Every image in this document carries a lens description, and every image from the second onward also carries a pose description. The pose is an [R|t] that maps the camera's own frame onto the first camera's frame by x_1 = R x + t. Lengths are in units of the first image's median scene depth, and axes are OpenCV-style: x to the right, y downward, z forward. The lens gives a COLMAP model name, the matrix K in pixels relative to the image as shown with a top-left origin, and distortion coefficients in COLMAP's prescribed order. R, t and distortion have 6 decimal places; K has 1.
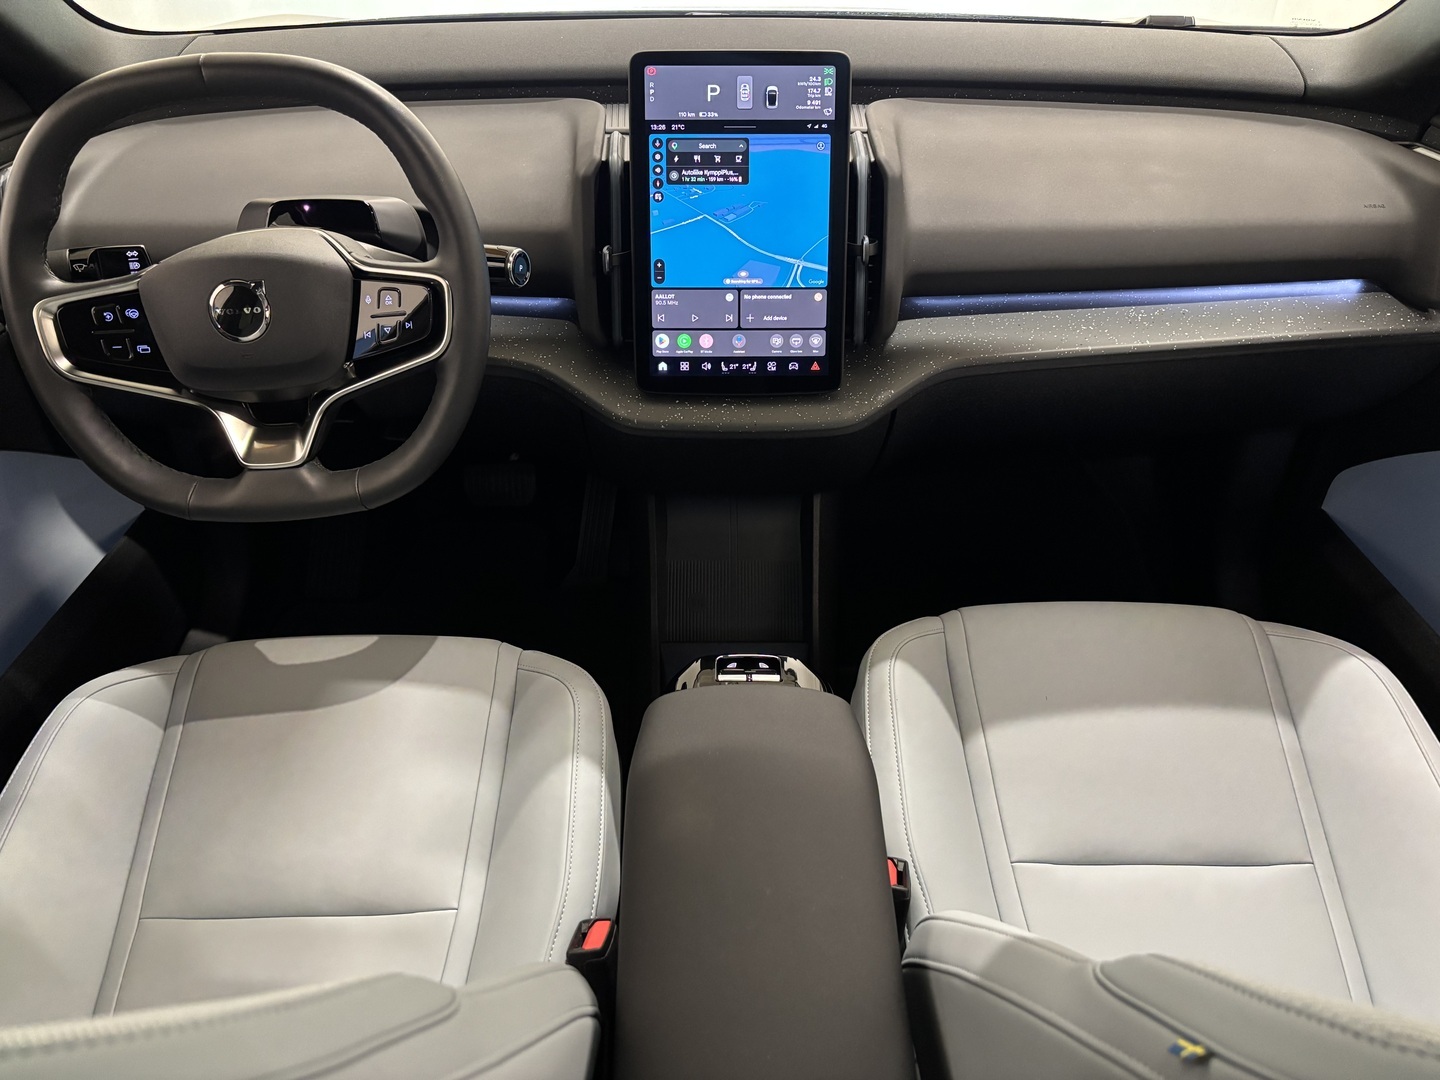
lens RADIAL K [[1083.1, 0, 724.3], [0, 1083.1, 538.9], [0, 0, 1]] dist [0.012428, -0.009367]
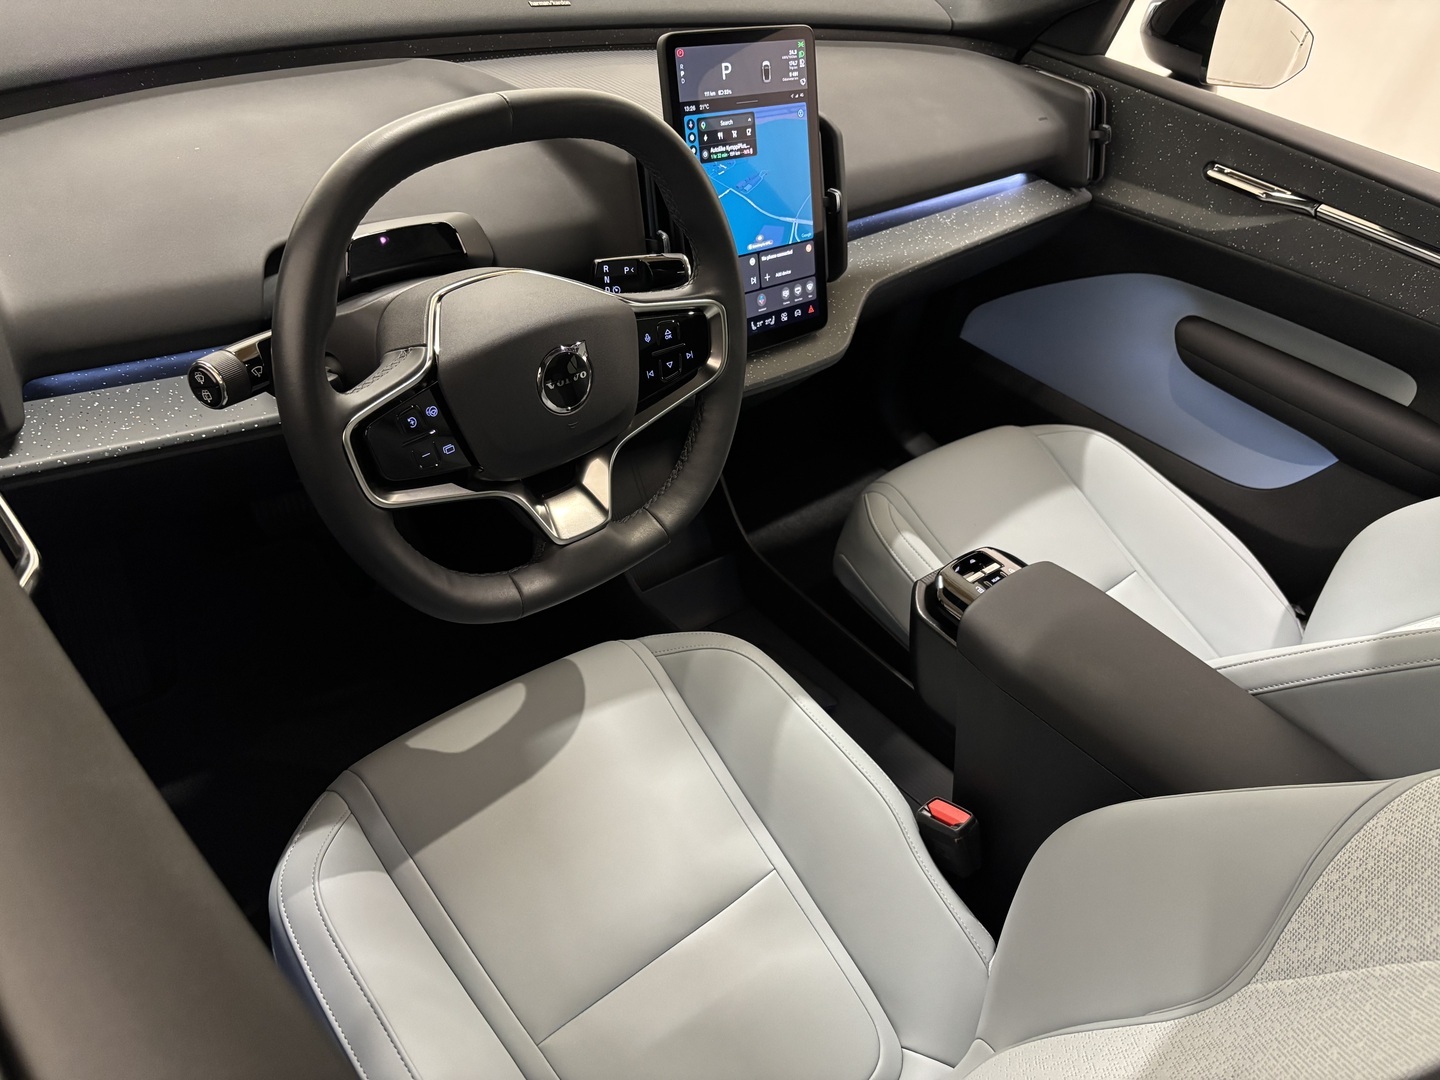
lens RADIAL K [[1083.1, 0, 717.9], [0, 1083.1, 541.3], [0, 0, 1]] dist [0.012428, -0.009367]
pose [[0.739117, -0.319660, 0.592893, -0.772083], [0.238186, 0.947382, 0.213854, -0.202693], [-0.630058, -0.016844, 0.776366, 0.178413]]
